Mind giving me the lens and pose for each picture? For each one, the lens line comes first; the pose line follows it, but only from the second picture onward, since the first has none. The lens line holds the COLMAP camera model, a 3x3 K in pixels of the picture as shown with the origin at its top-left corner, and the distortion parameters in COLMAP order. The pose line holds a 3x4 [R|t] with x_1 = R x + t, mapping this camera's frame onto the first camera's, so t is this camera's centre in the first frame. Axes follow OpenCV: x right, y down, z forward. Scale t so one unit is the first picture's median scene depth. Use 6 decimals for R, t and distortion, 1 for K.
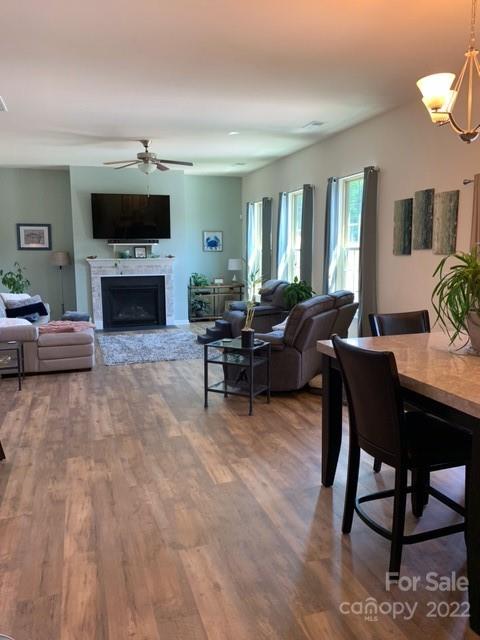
lens RADIAL K [[494.6, 0, 244.3], [0, 494.6, 310.8], [0, 0, 1]] dist [0.032598, -0.060247]
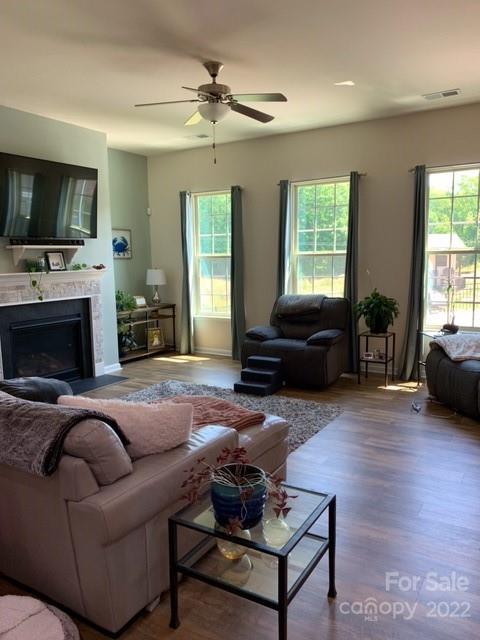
lens RADIAL K [[494.6, 0, 244.3], [0, 494.6, 310.8], [0, 0, 1]] dist [0.032598, -0.060247]
pose [[0.769392, -0.080461, 0.633689, -0.411066], [0.095209, 0.995399, 0.010791, -0.043211], [-0.631642, 0.052030, 0.773512, 0.399254]]
